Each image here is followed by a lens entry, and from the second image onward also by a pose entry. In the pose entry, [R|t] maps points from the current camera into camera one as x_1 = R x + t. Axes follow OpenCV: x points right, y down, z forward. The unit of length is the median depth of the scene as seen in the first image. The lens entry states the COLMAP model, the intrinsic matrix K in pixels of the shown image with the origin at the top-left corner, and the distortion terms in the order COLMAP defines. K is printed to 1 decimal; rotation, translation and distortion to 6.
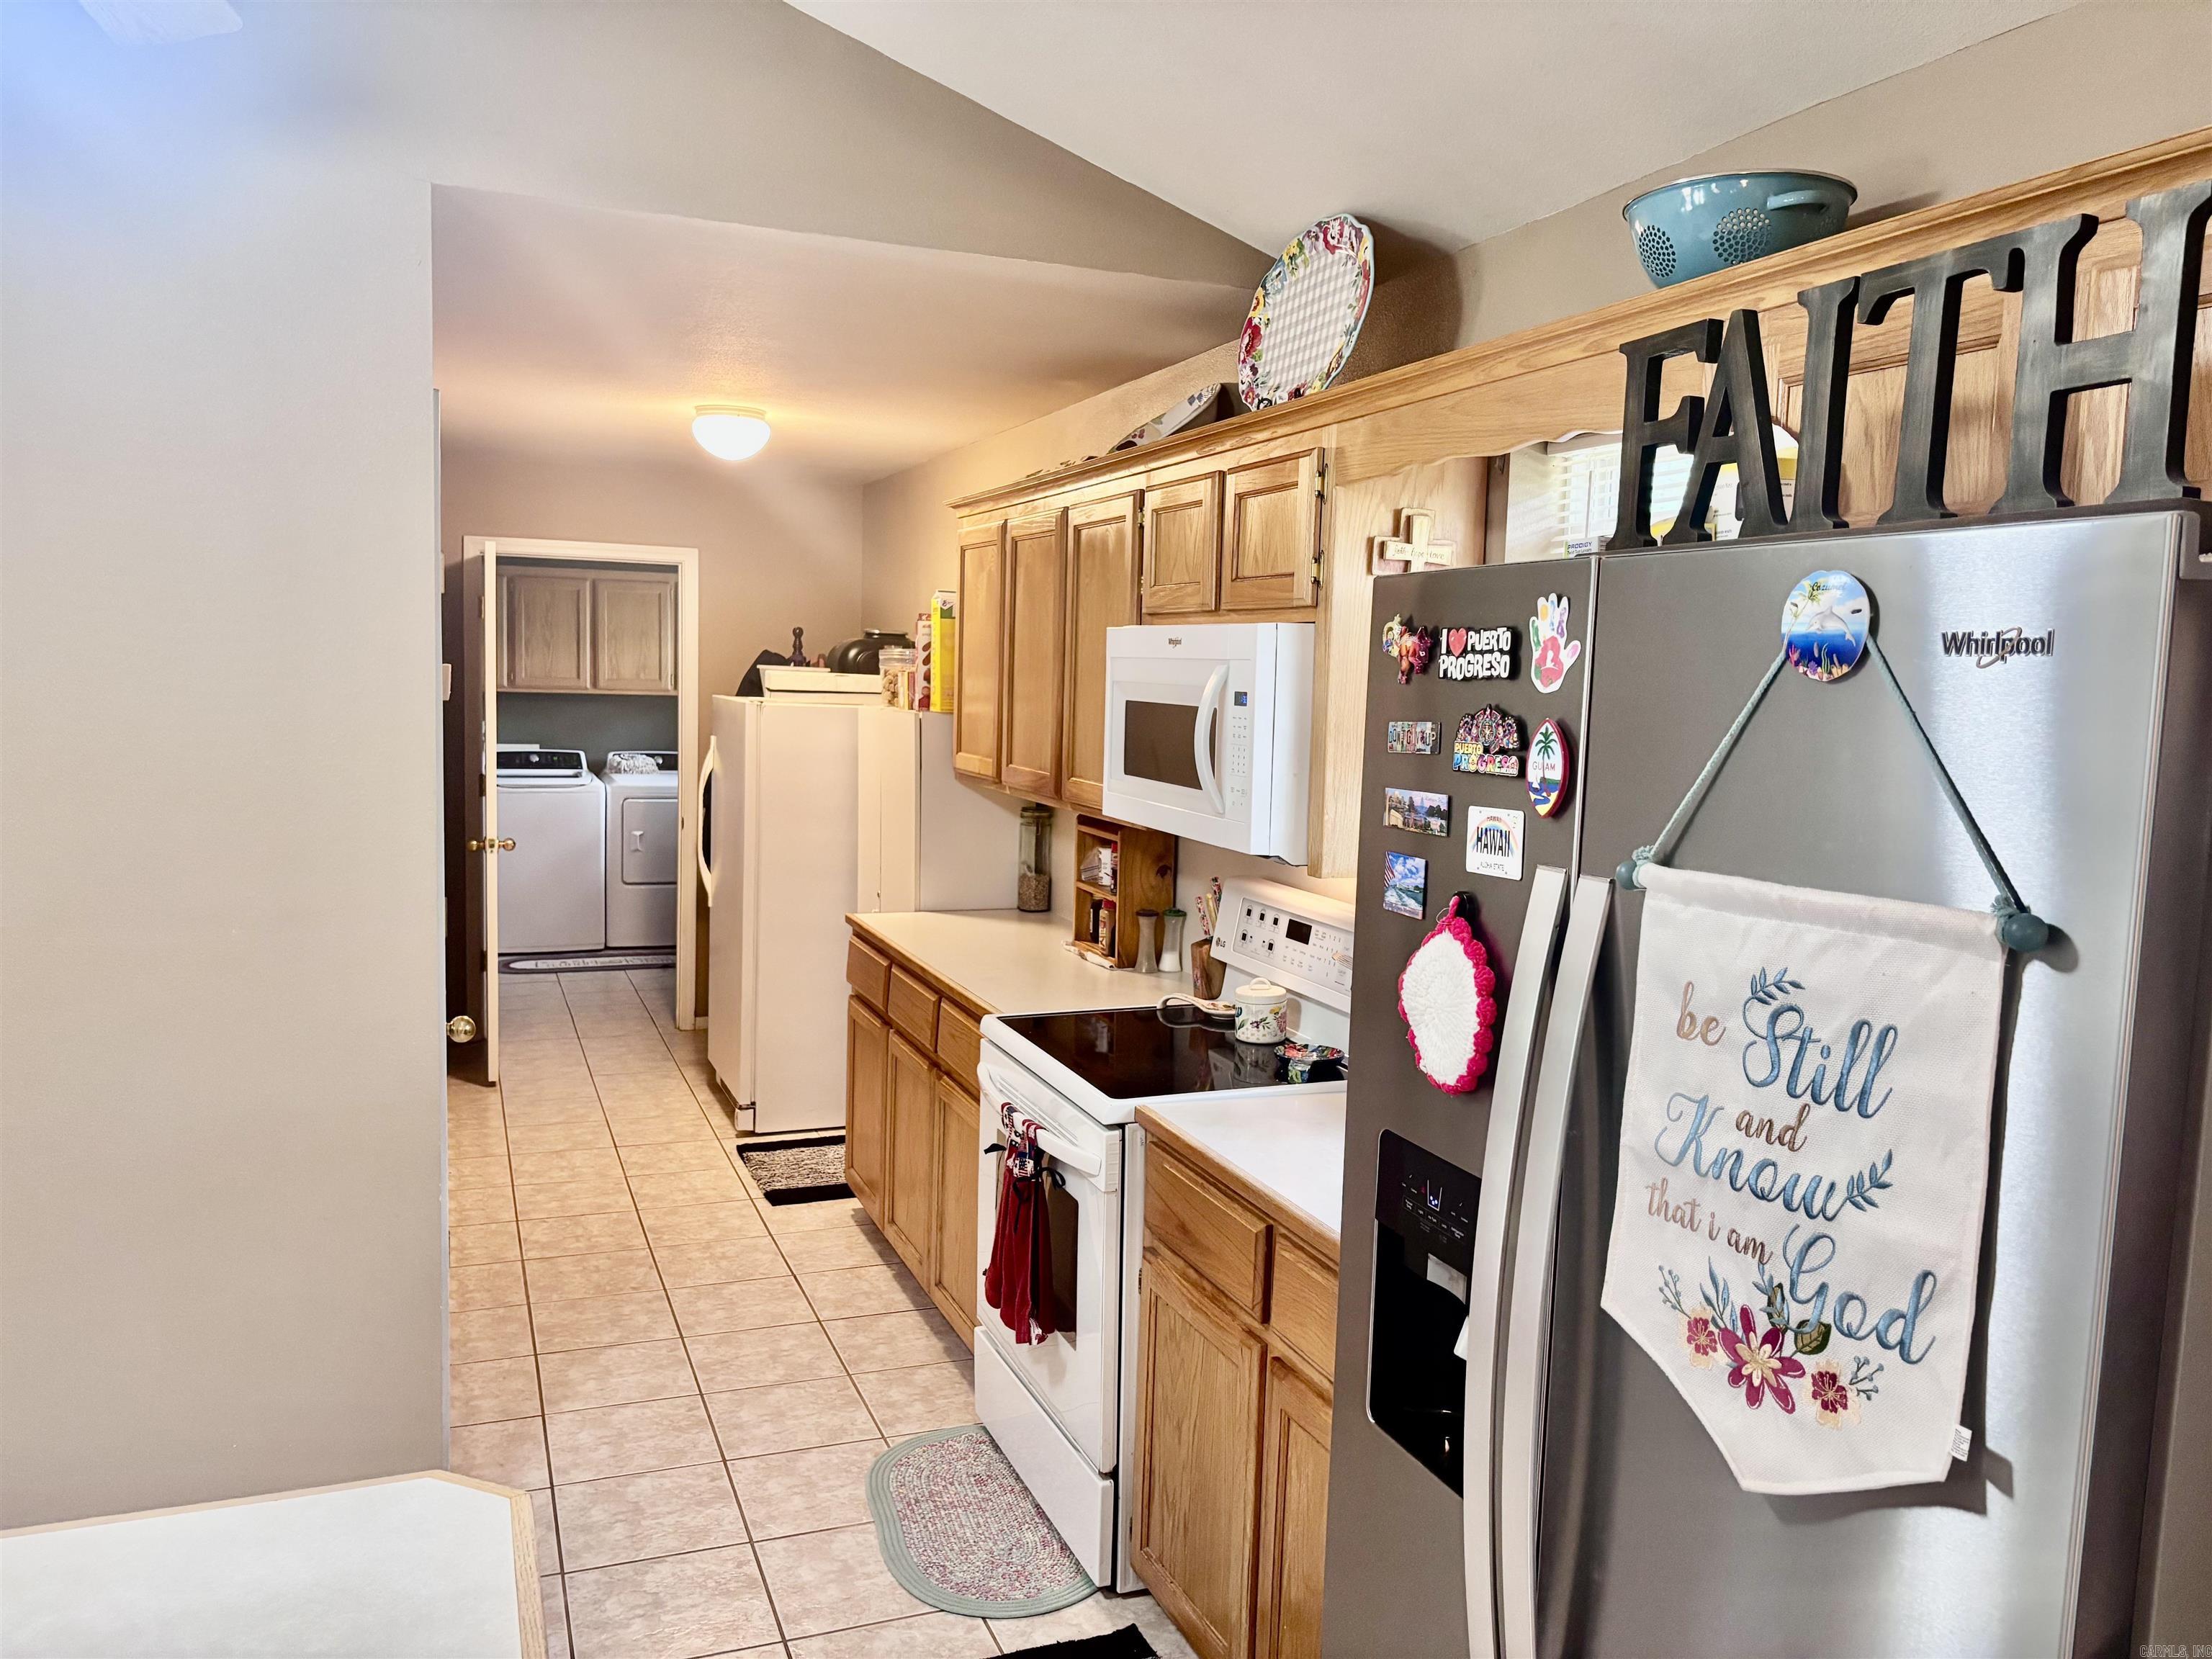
lens RADIAL K [[1663.5, 0, 1115.5], [0, 1663.5, 825.6], [0, 0, 1]] dist [0.041396, -0.055614]
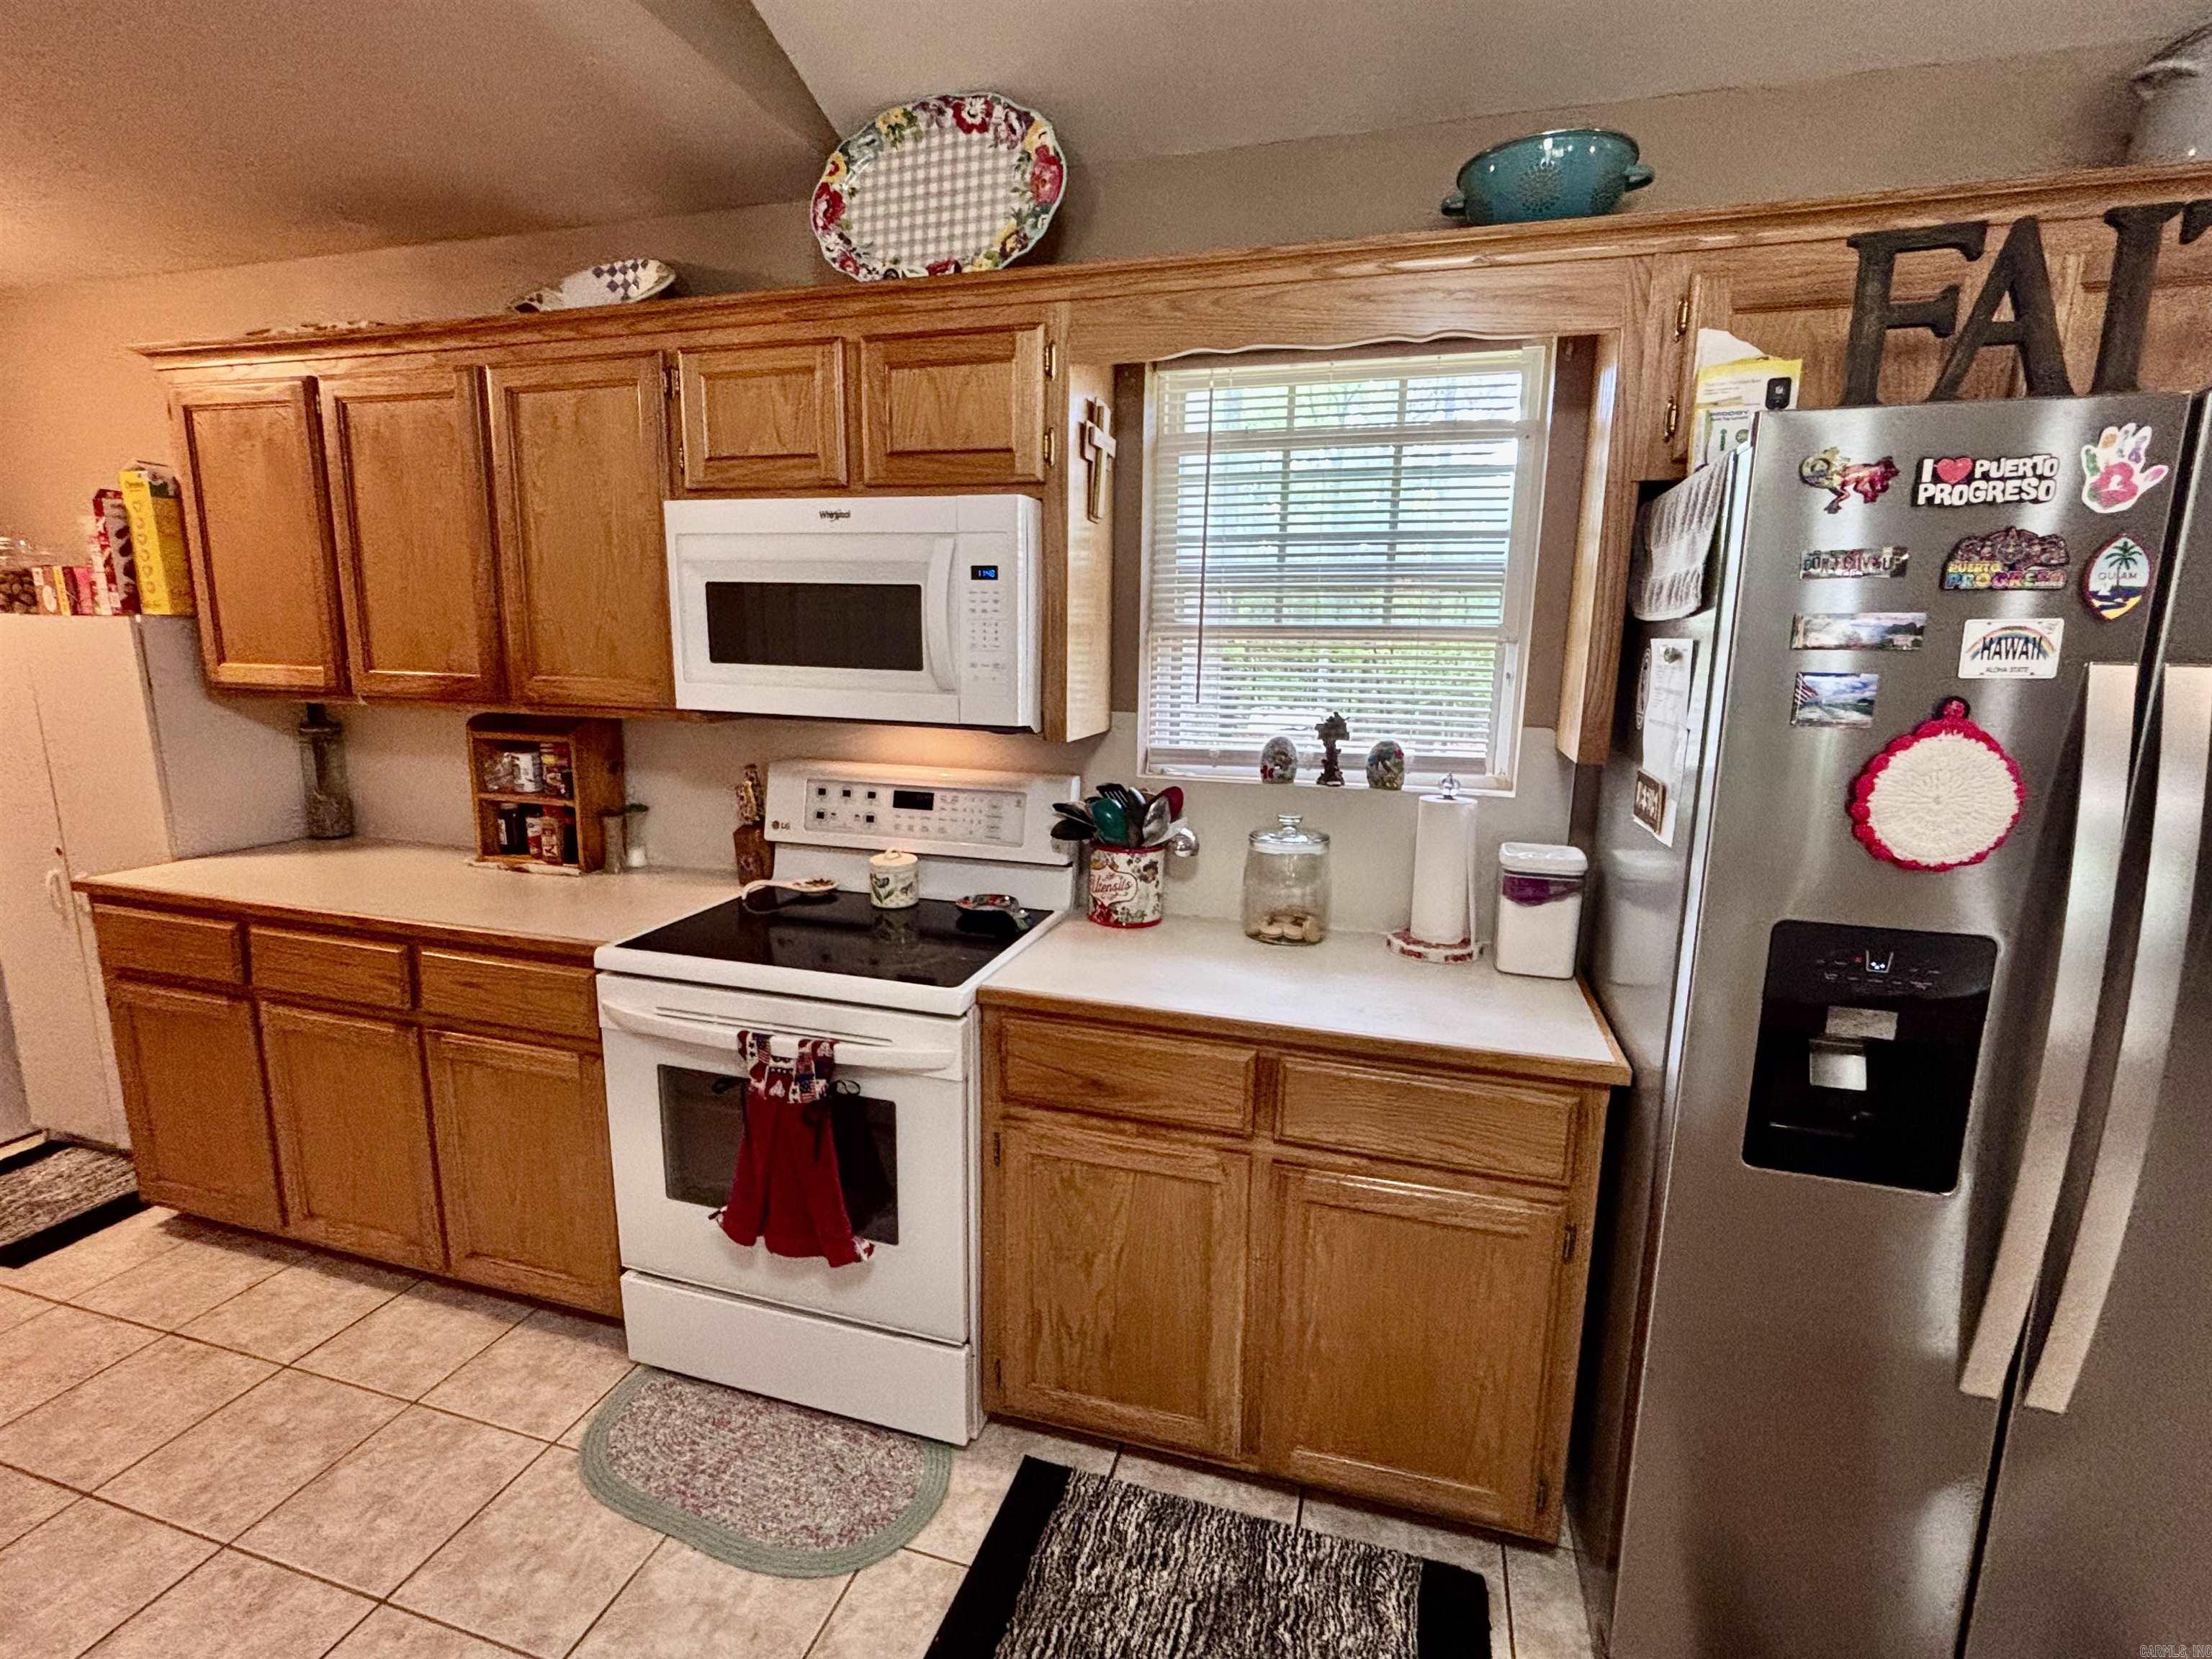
lens RADIAL K [[1036.1, 0, 1109.1], [0, 1036.1, 831.7], [0, 0, 1]] dist [-0.004447, 0.002395]
pose [[0.623580, -0.158580, 0.765507, -0.364934], [0.070903, 0.986647, 0.146633, -0.007134], [-0.778538, -0.037160, 0.626497, 0.515336]]
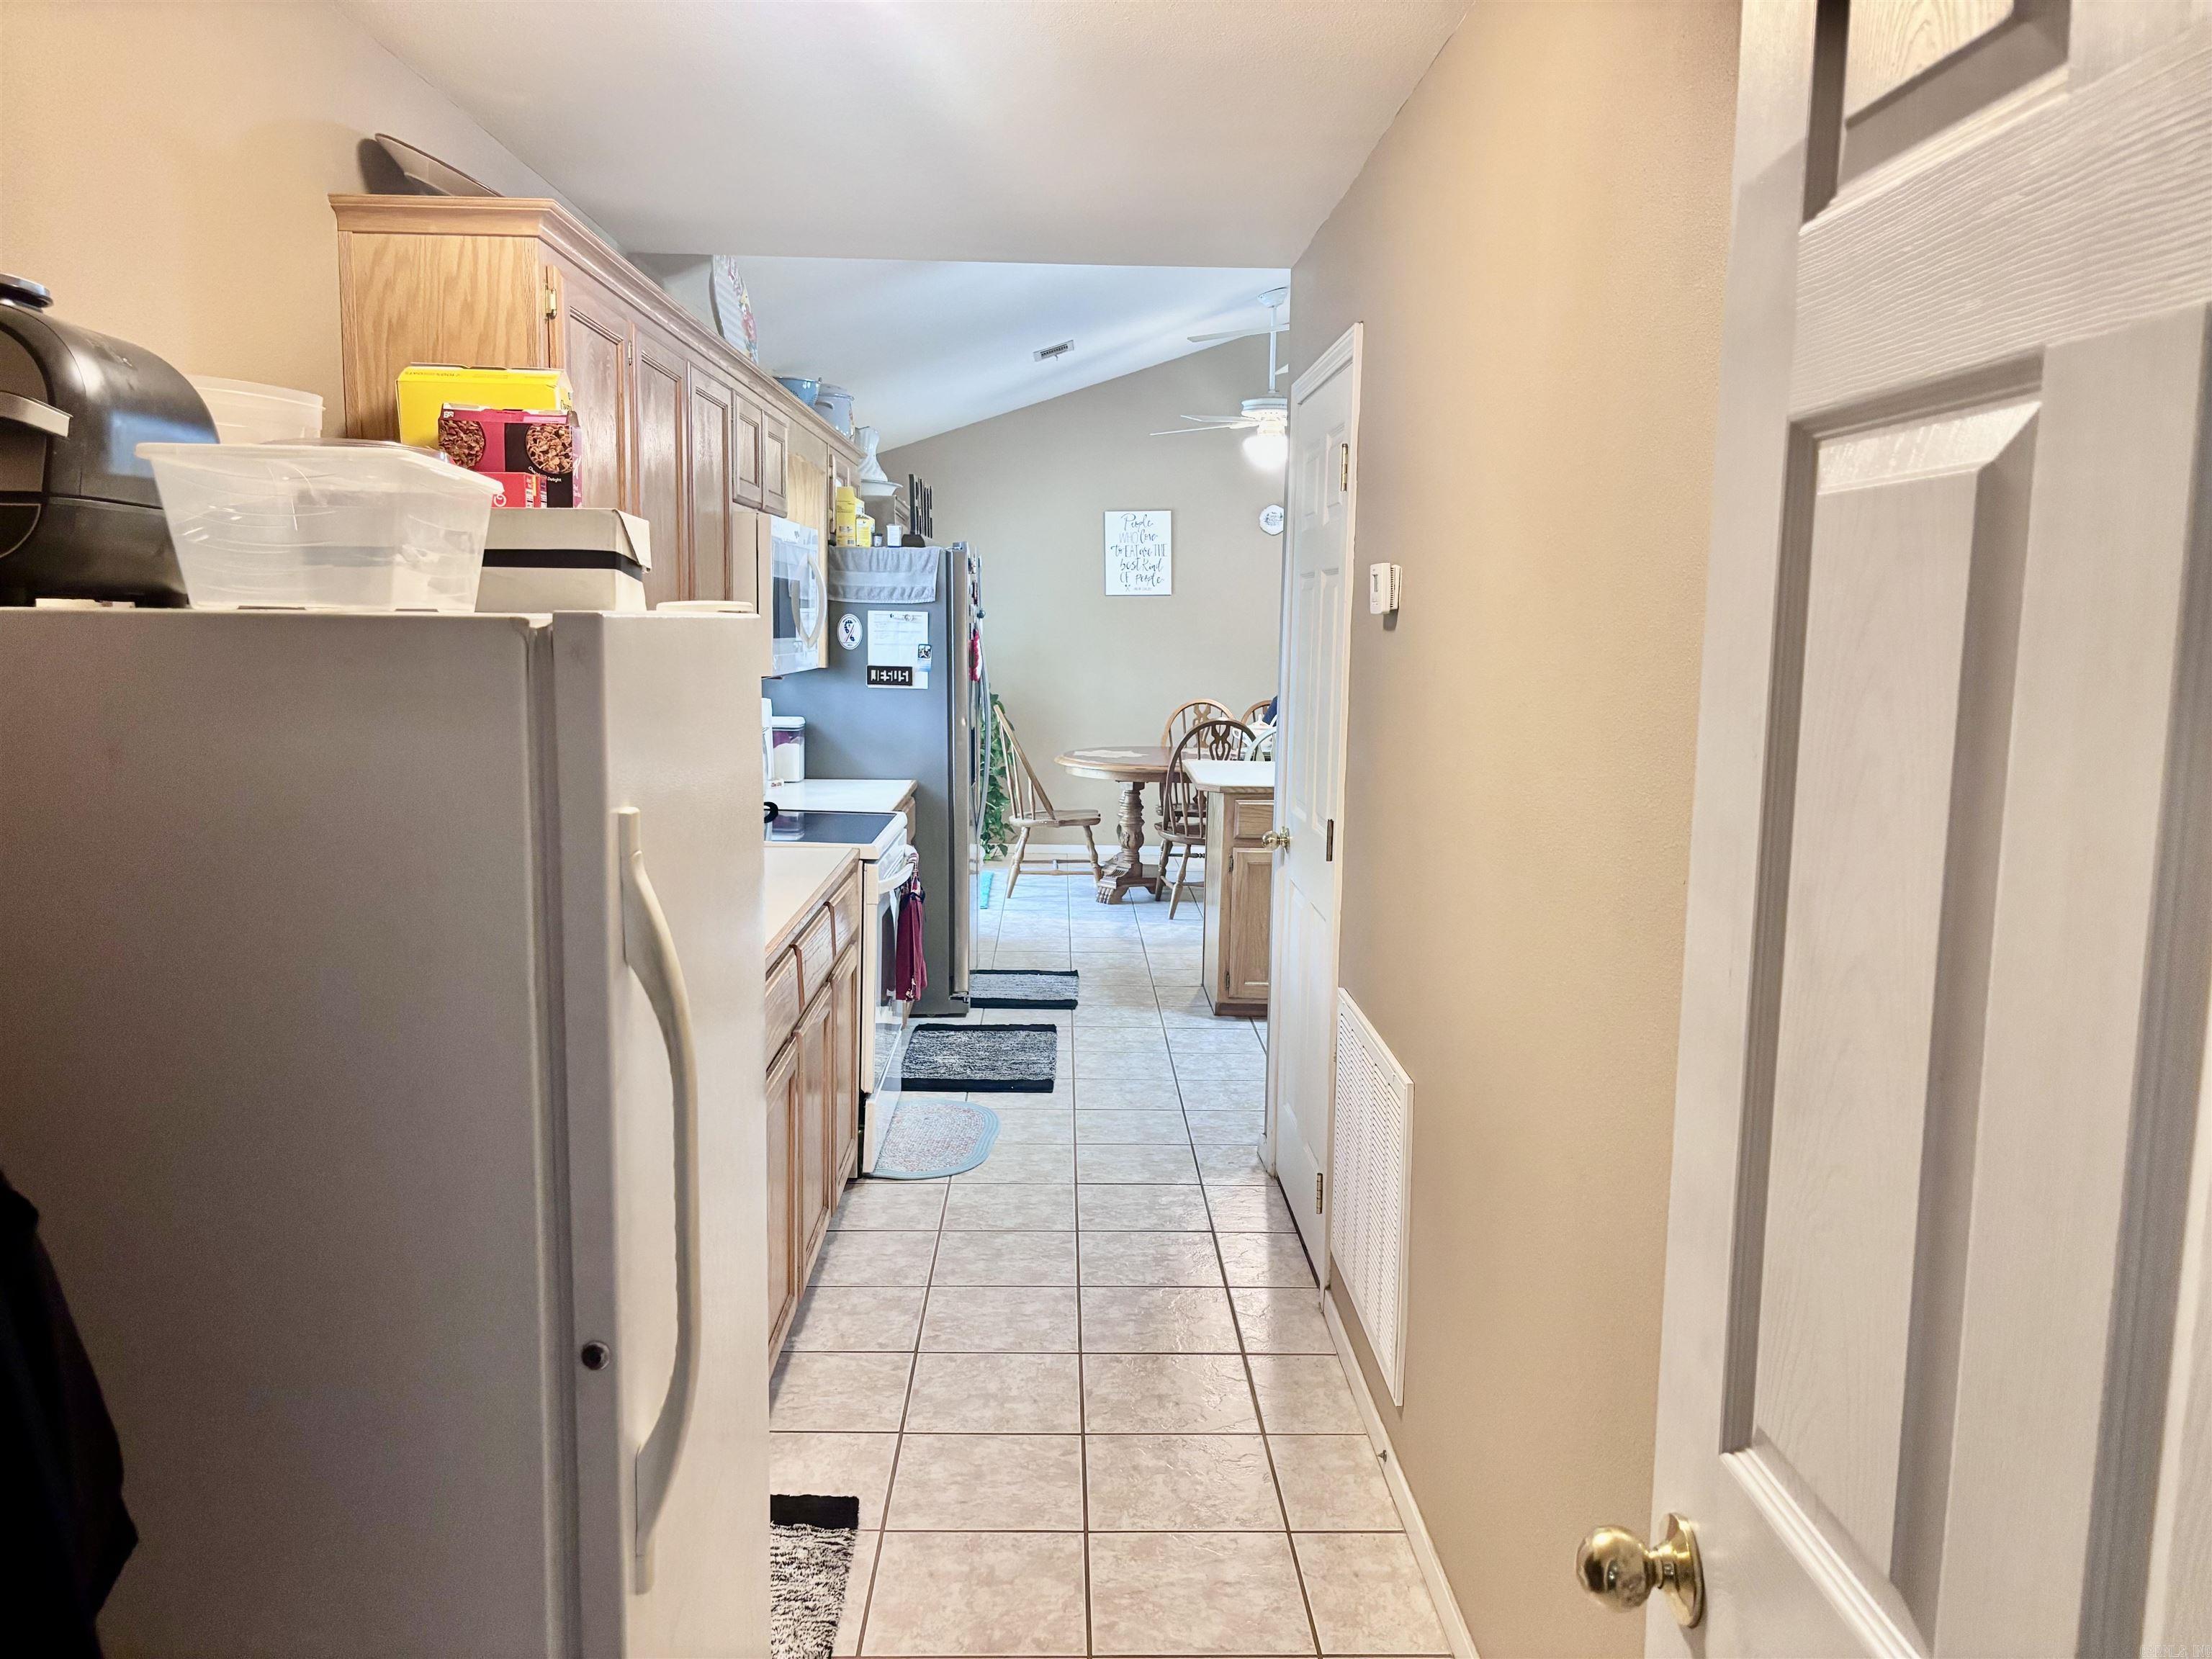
lens RADIAL K [[1663.5, 0, 1106.8], [0, 1663.5, 830.6], [0, 0, 1]] dist [0.041396, -0.055614]
pose [[-0.937192, -0.093326, 0.336097, -0.733948], [-0.016582, 0.974373, 0.224324, -0.195329], [-0.348419, 0.204662, -0.914723, 2.338016]]
